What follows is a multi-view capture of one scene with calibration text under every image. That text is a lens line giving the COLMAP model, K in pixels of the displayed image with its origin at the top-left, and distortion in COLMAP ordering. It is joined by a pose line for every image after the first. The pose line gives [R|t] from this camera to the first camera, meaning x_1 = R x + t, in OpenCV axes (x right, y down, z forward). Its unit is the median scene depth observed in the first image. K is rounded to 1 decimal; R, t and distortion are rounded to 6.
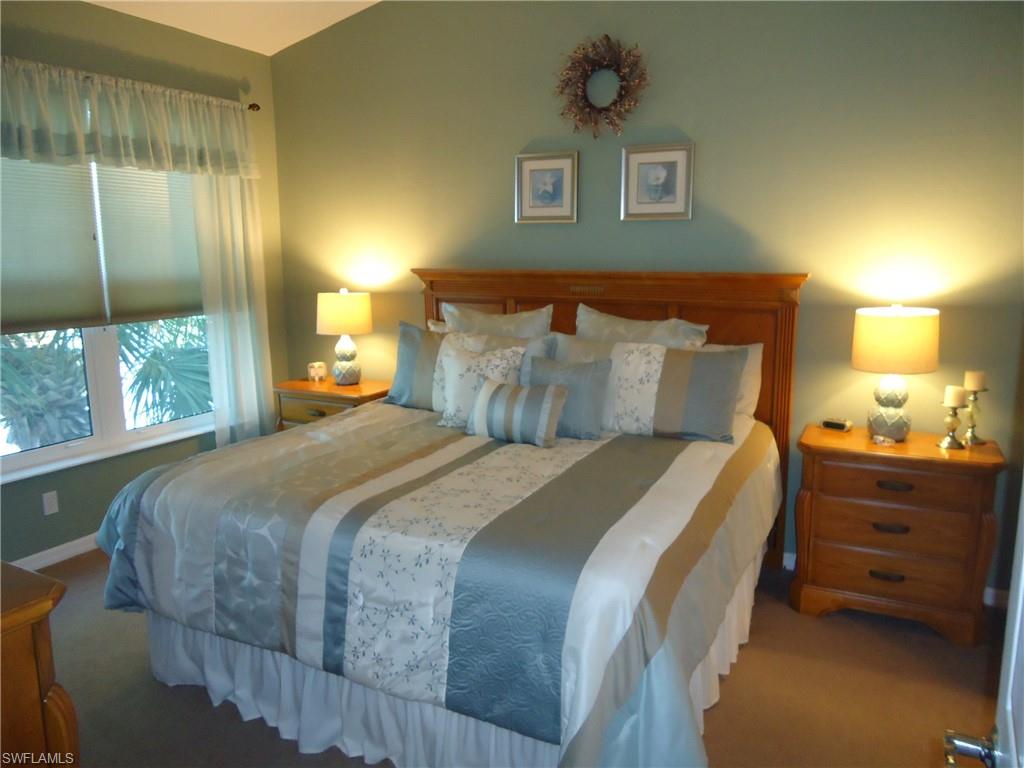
lens RADIAL K [[751.9, 0, 513.6], [0, 751.9, 384.4], [0, 0, 1]] dist [-0.015043, 0.016630]
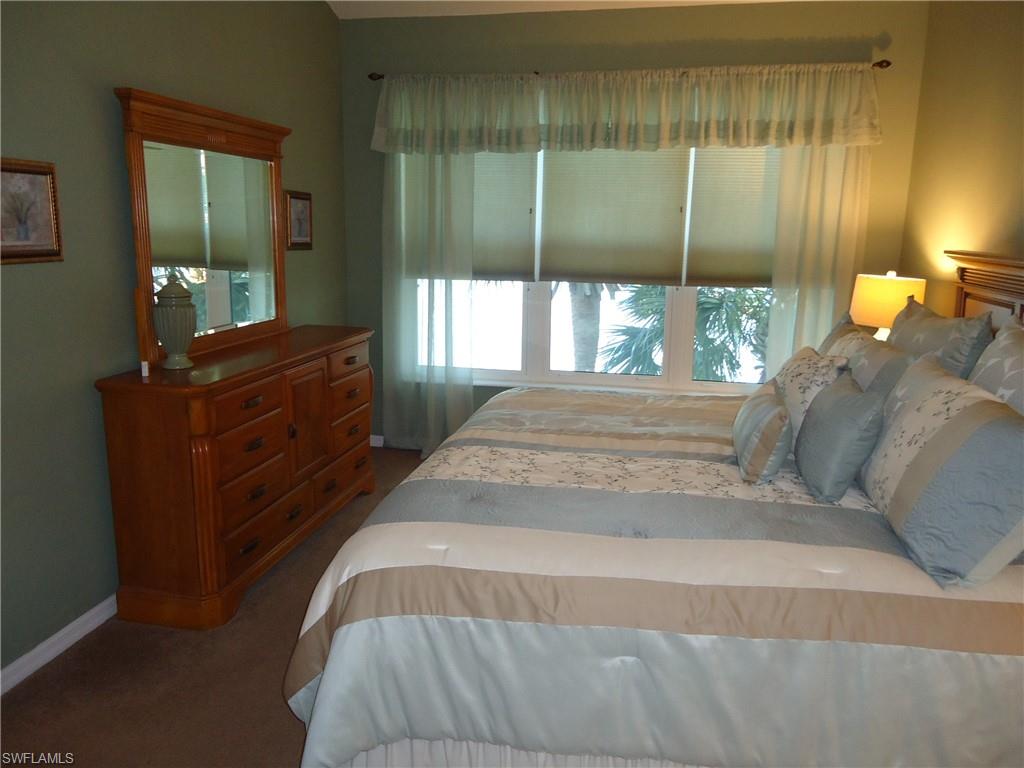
lens RADIAL K [[751.9, 0, 515.6], [0, 751.9, 381.1], [0, 0, 1]] dist [-0.015043, 0.016630]
pose [[0.284319, 0.203157, -0.936958, 0.514332], [-0.188278, 0.970092, 0.153208, -0.066740], [0.940061, 0.132849, 0.314065, 0.414618]]
